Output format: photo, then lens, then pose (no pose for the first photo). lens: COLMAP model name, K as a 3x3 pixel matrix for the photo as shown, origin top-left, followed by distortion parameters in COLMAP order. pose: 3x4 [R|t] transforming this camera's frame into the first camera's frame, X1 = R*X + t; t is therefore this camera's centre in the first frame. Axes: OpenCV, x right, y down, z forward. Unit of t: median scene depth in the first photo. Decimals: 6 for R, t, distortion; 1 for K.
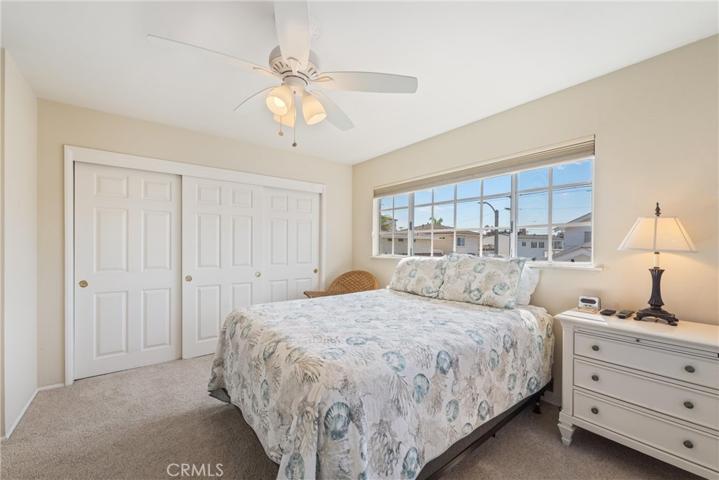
lens RADIAL K [[306.1, 0, 360.6], [0, 306.1, 244.8], [0, 0, 1]] dist [0.000159, 0.000007]
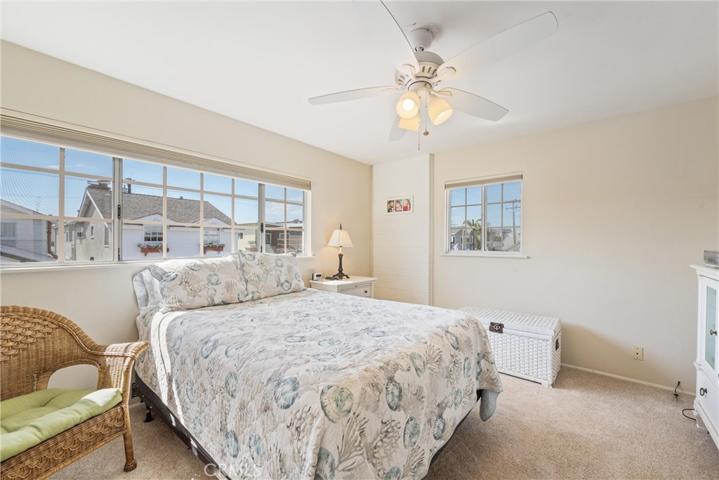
lens RADIAL K [[293.8, 0, 359.5], [0, 293.8, 240.0], [0, 0, 1]] dist [-0.000070, -0.000043]
pose [[-0.240416, 0.012426, 0.970590, -0.757099], [0.000822, 0.999920, -0.012598, 0.003967], [-0.970670, -0.002231, -0.240407, 0.976691]]
